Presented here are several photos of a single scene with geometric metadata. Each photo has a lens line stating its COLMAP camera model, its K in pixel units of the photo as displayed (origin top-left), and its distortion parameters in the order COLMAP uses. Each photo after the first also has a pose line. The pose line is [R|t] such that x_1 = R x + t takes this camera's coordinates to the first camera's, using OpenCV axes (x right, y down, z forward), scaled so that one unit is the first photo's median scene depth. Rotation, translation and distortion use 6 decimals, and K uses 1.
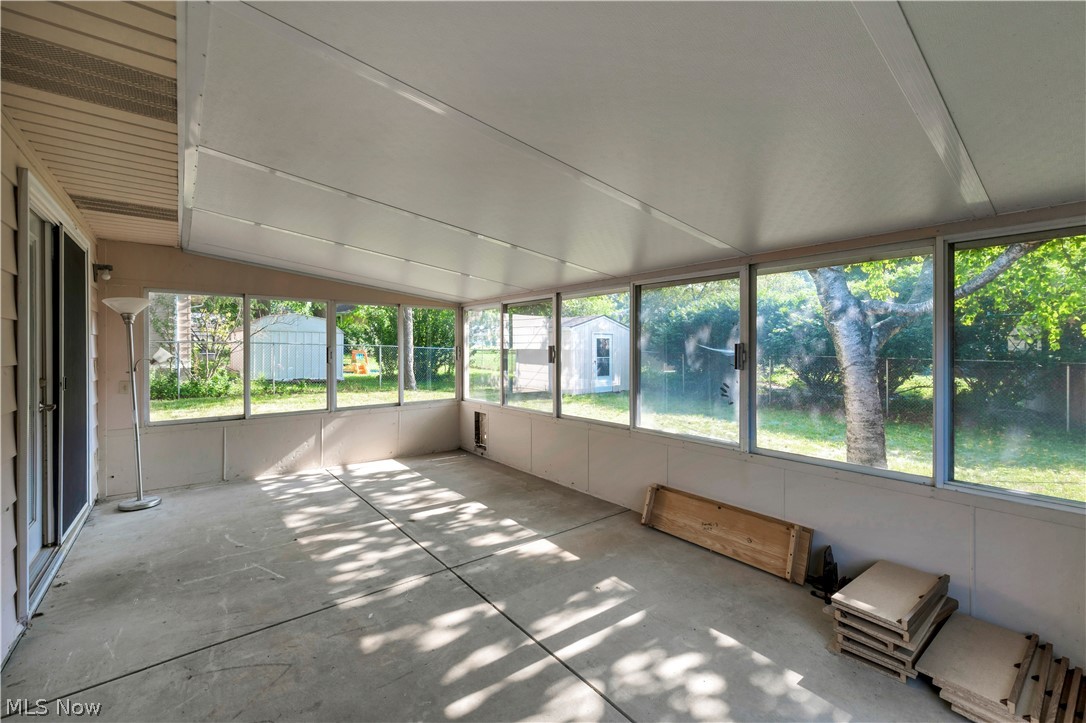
lens RADIAL K [[441.3, 0, 544.1], [0, 441.3, 352.5], [0, 0, 1]] dist [-0.000797, -0.000561]
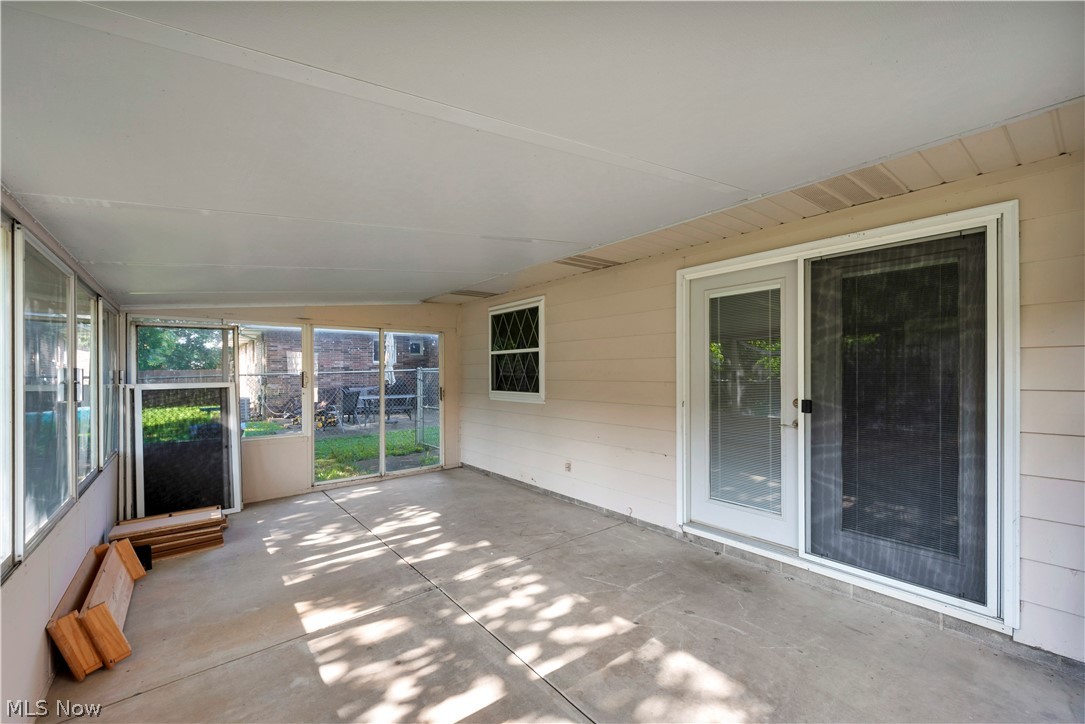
lens RADIAL K [[440.9, 0, 540.7], [0, 440.9, 368.1], [0, 0, 1]] dist [-0.000797, -0.000561]
pose [[-0.999983, 0.005402, 0.002209, -0.431053], [0.005415, 0.999970, 0.005607, -0.026604], [-0.002178, 0.005619, -0.999982, 1.883087]]
